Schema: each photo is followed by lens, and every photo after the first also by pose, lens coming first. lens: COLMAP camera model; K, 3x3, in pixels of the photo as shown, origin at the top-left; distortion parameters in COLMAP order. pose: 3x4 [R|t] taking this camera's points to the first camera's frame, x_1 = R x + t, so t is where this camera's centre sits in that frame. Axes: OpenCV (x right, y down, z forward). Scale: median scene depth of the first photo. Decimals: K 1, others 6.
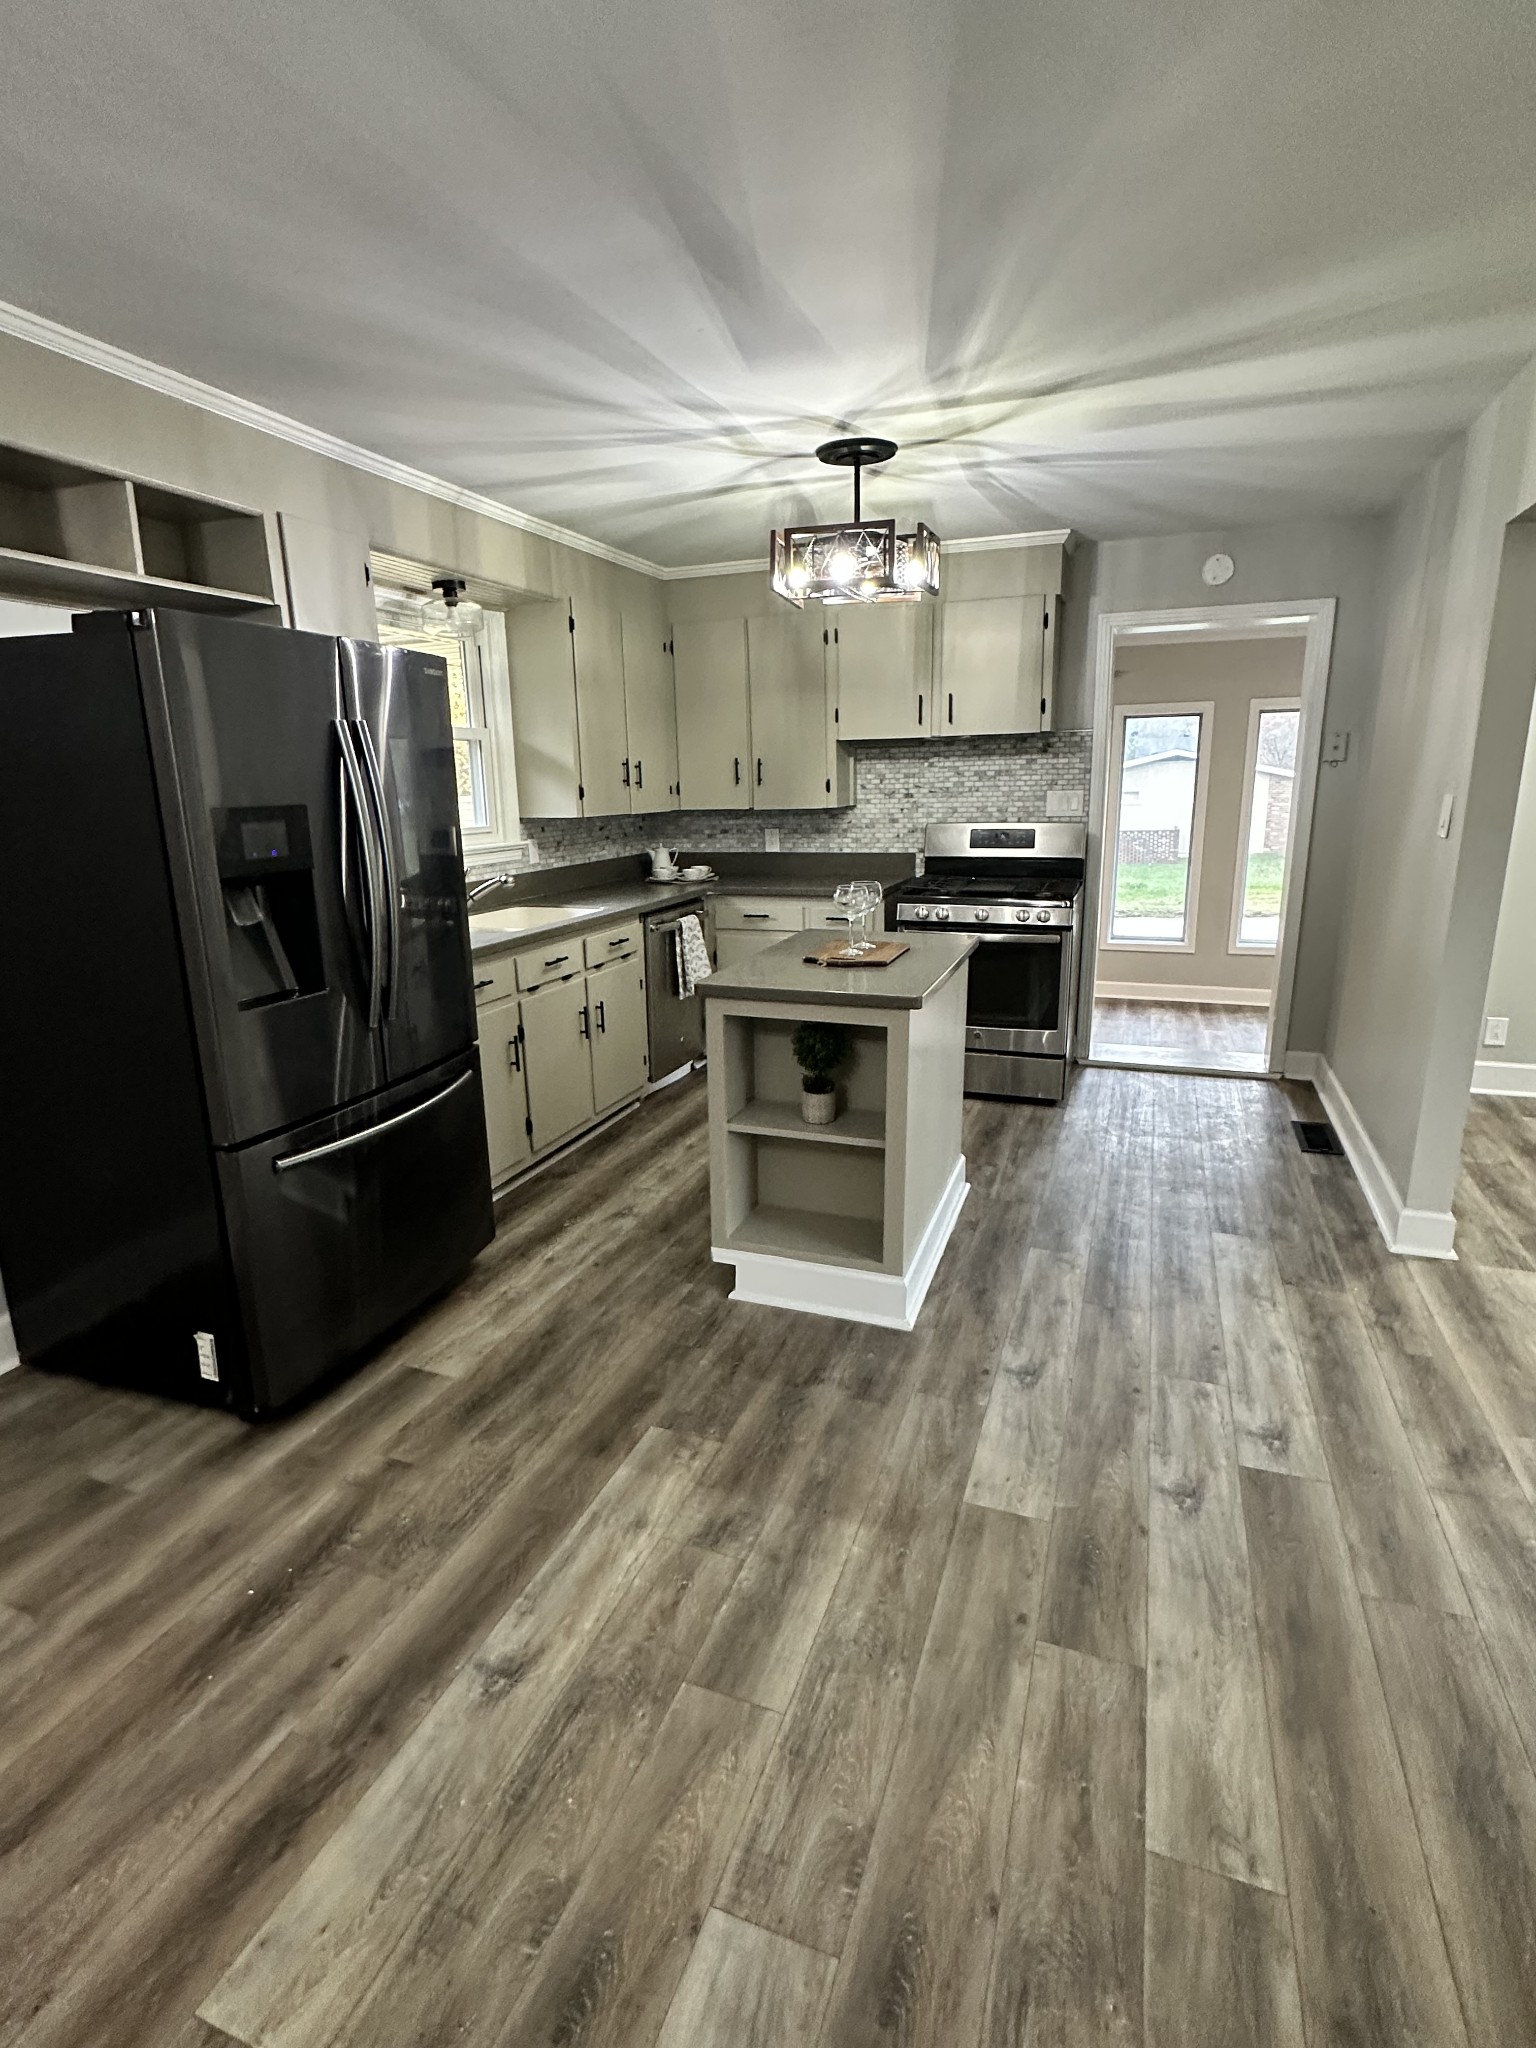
lens RADIAL K [[1002.4, 0, 760.1], [0, 1002.4, 1030.2], [0, 0, 1]] dist [-0.003360, 0.001266]
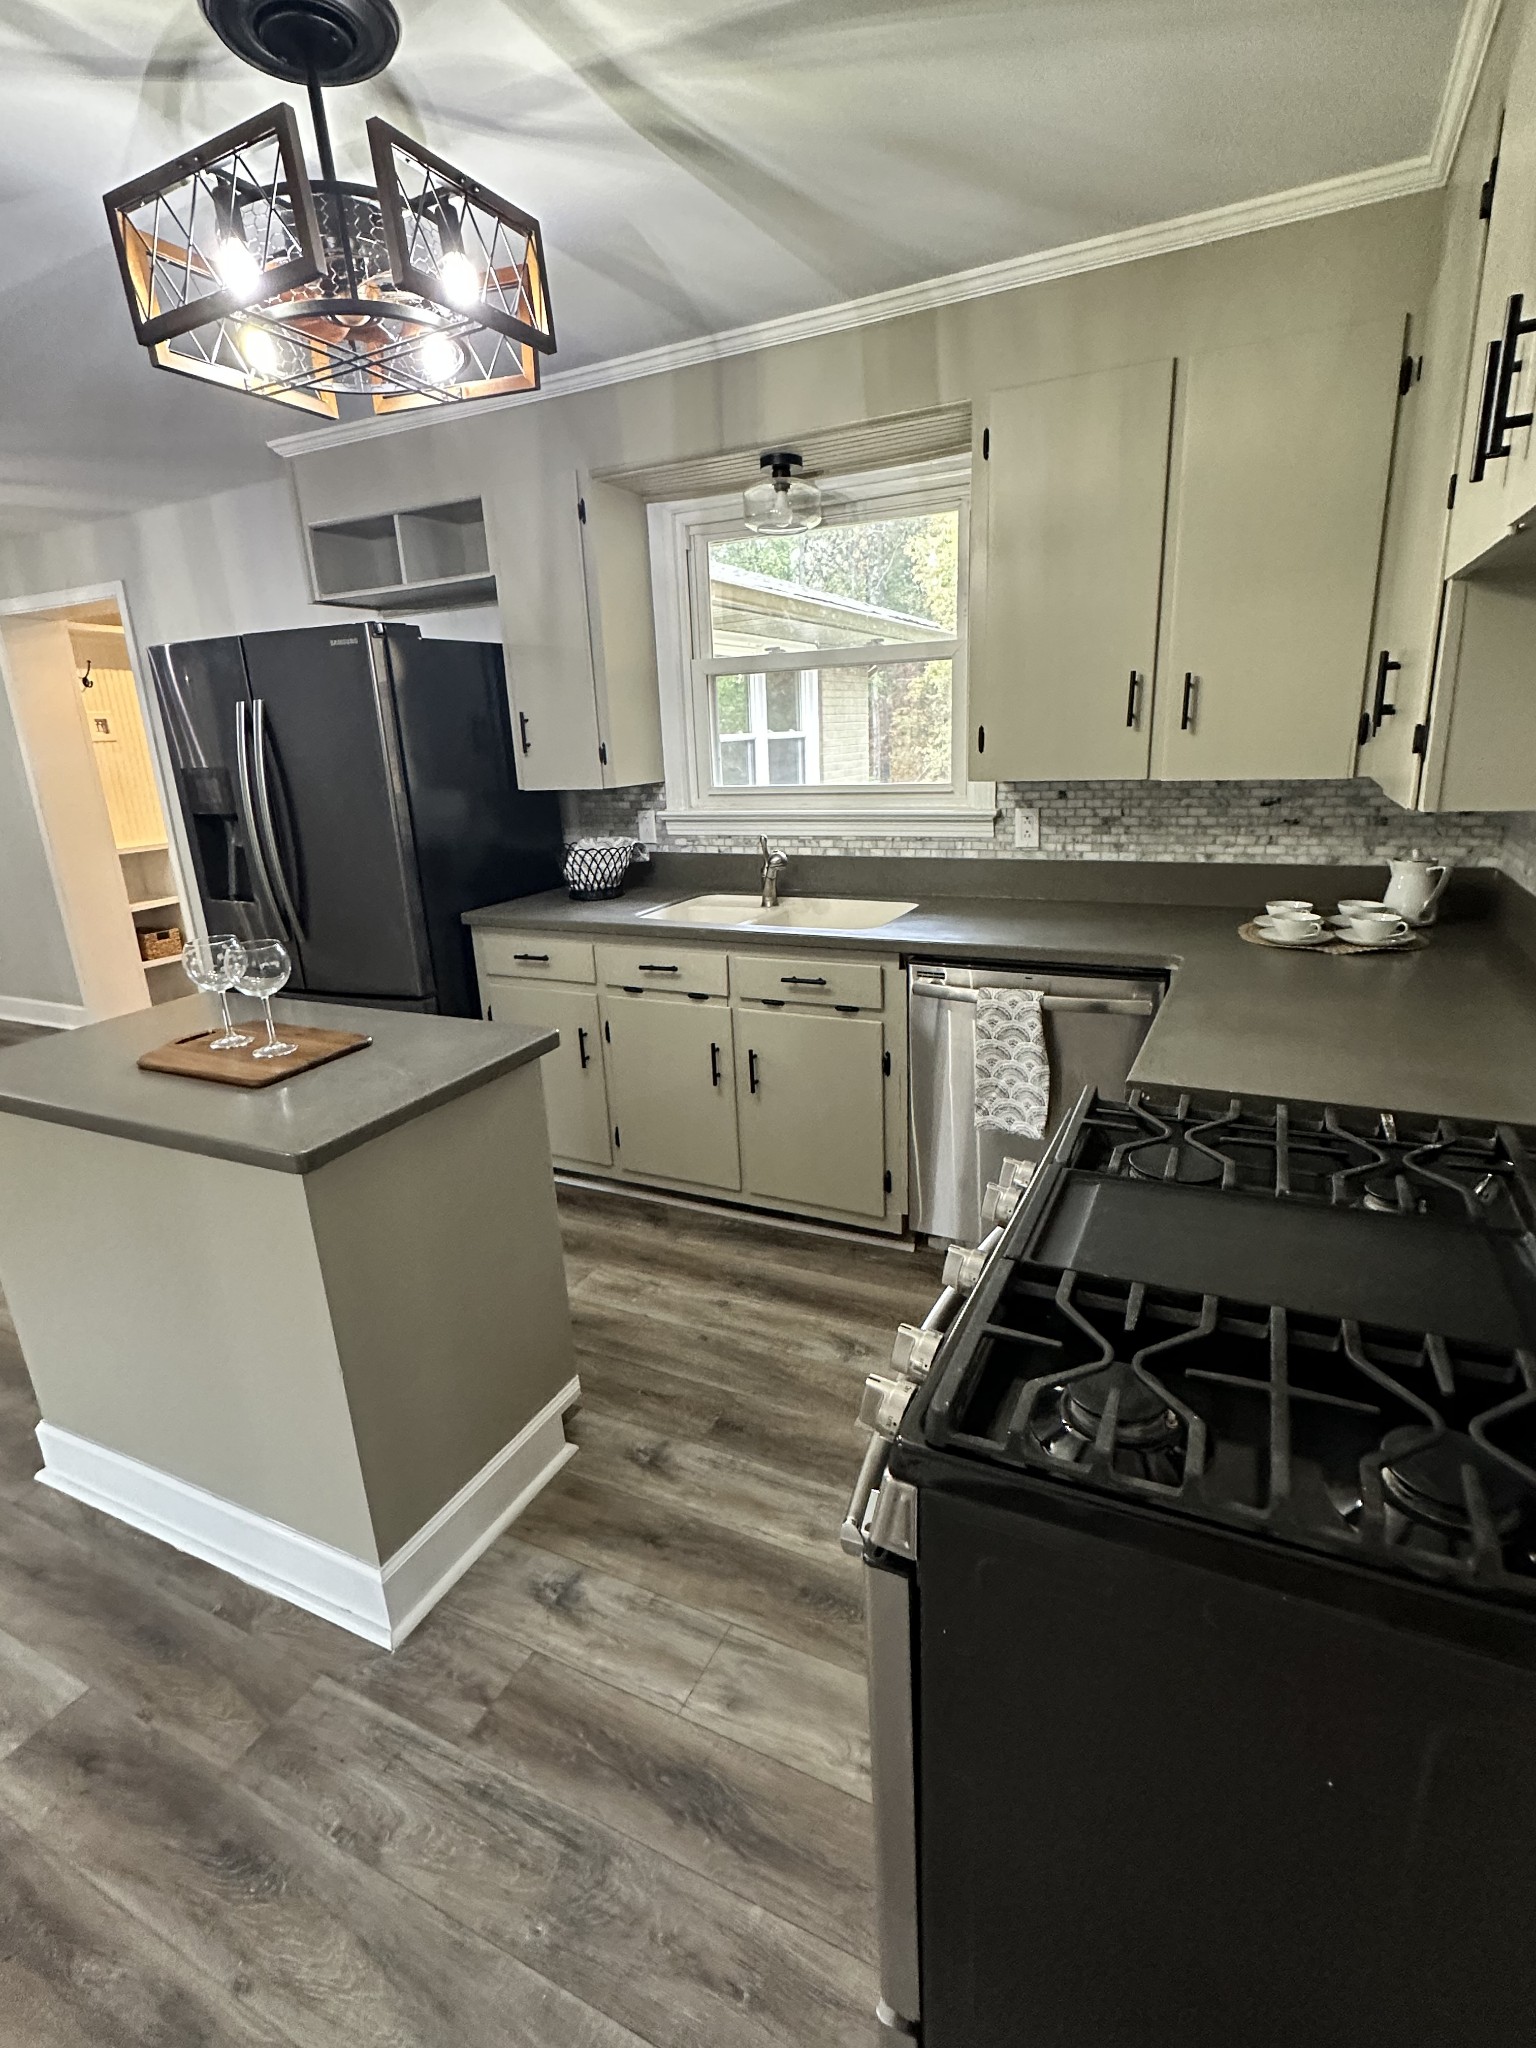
lens RADIAL K [[1002.4, 0, 766.3], [0, 1002.4, 1025.8], [0, 0, 1]] dist [-0.003360, 0.001266]
pose [[-0.095534, 0.312409, -0.945132, 0.913012], [-0.196886, 0.924787, 0.325585, -0.504637], [0.975761, 0.217187, -0.026840, 1.883896]]
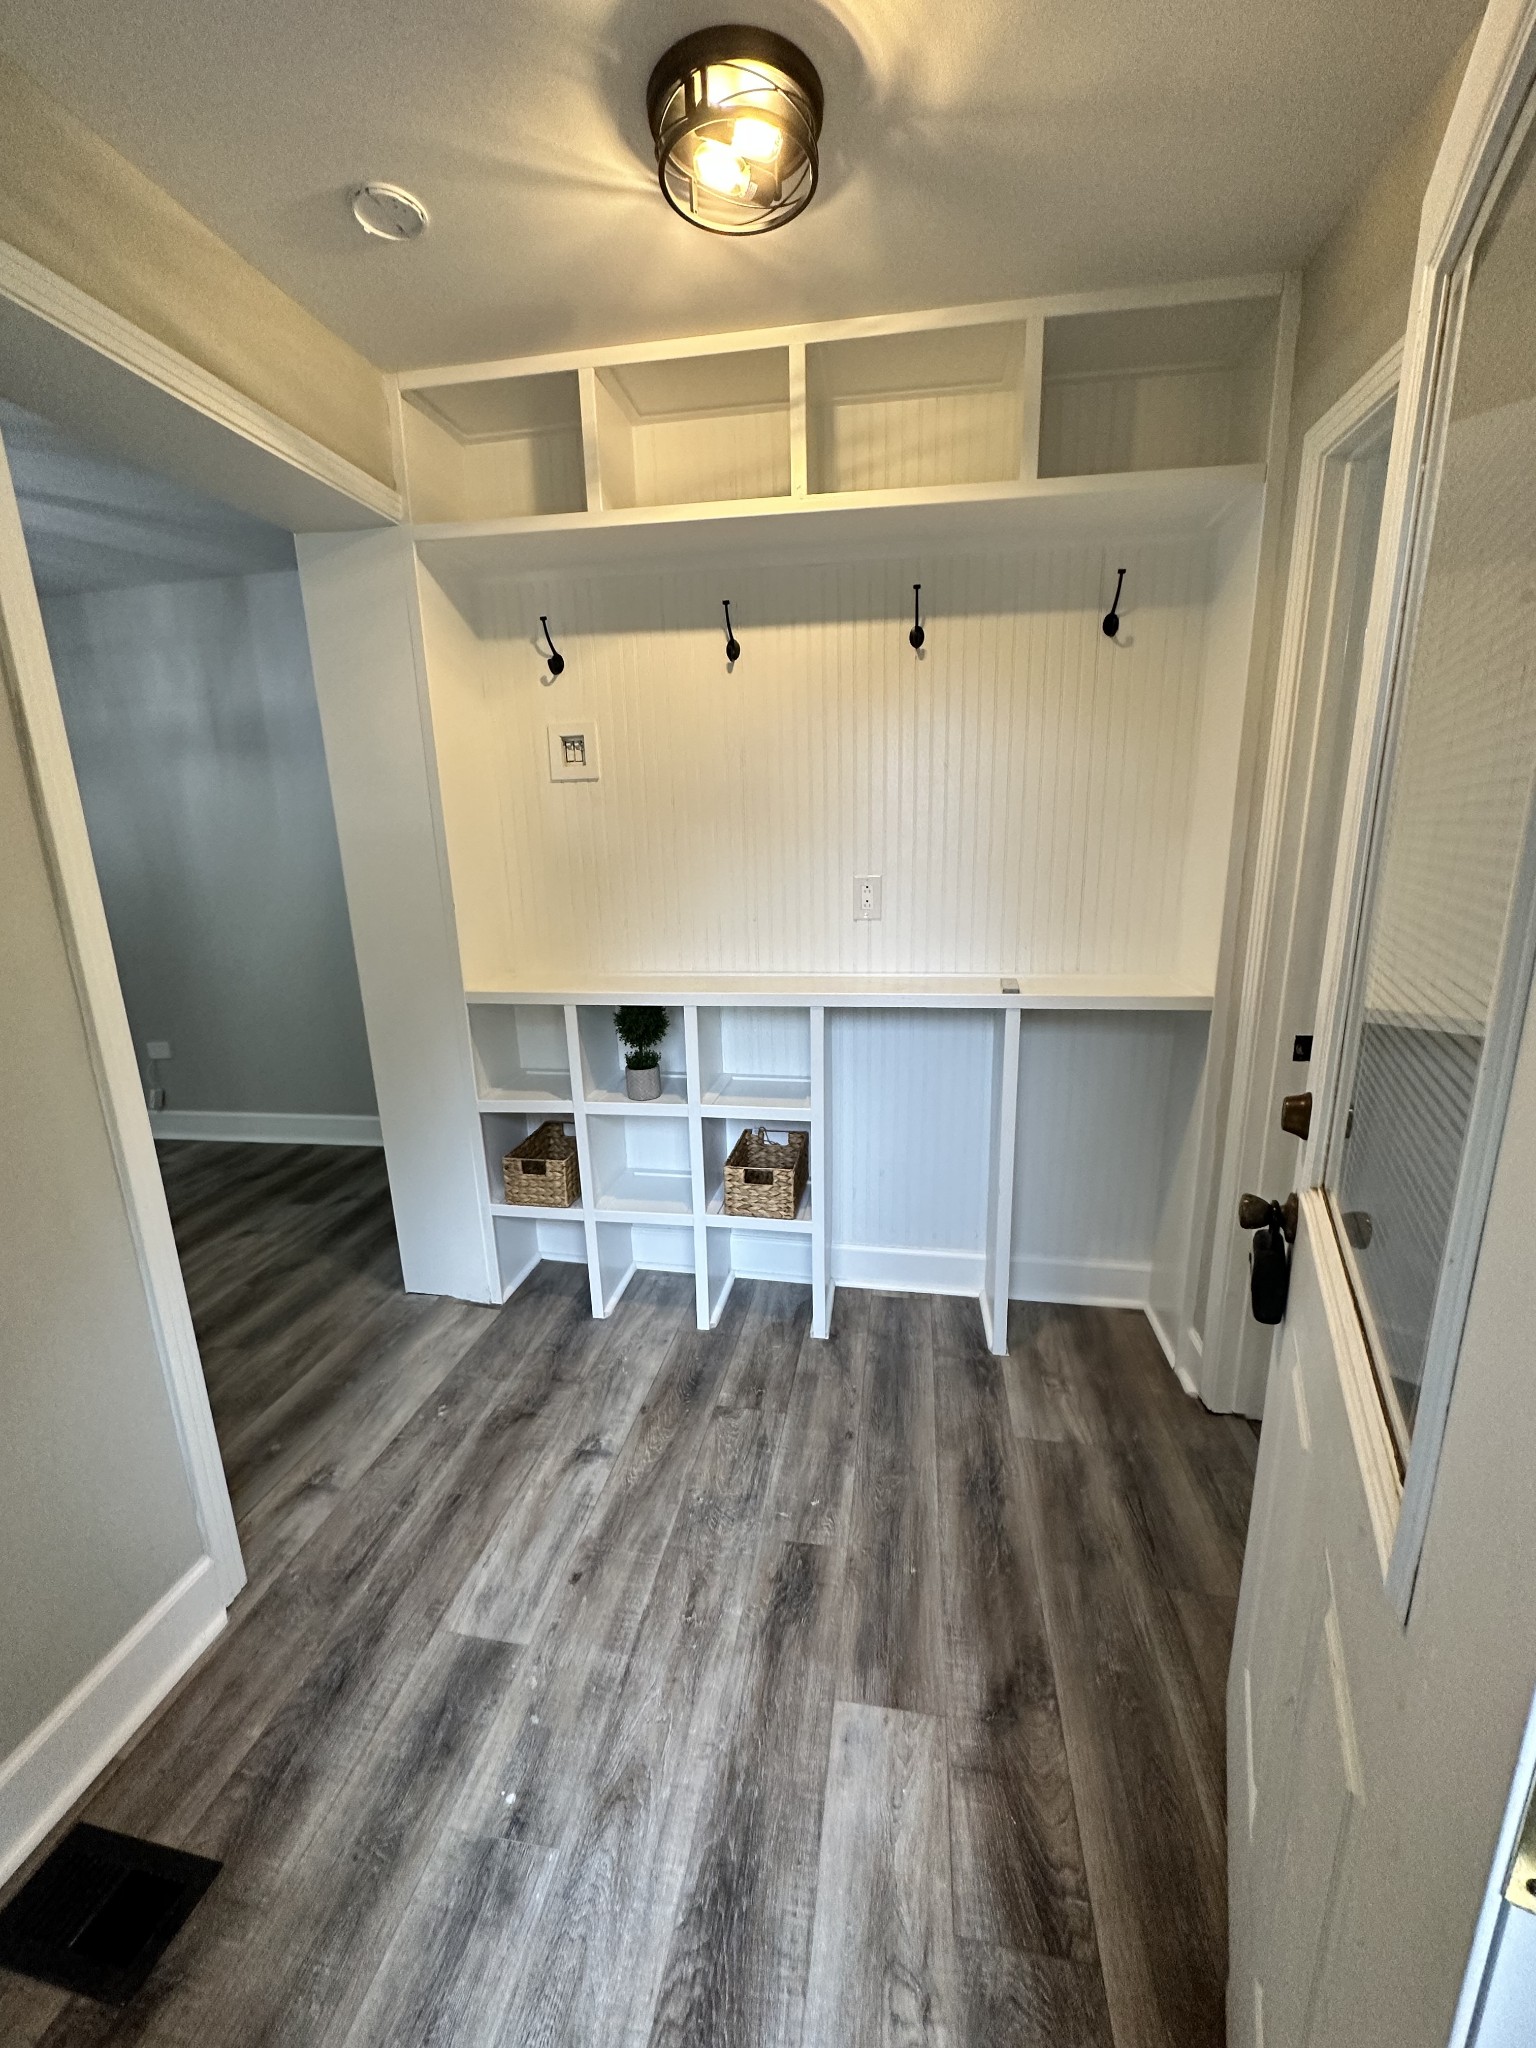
lens RADIAL K [[813.4, 0, 770.7], [0, 813.4, 1016.1], [0, 0, 1]] dist [0.002173, 0.000026]
pose [[-0.981135, 0.082649, -0.174764, -1.698856], [-0.003964, 0.895215, 0.445616, -0.197067], [0.193281, 0.437903, -0.878000, 1.101683]]
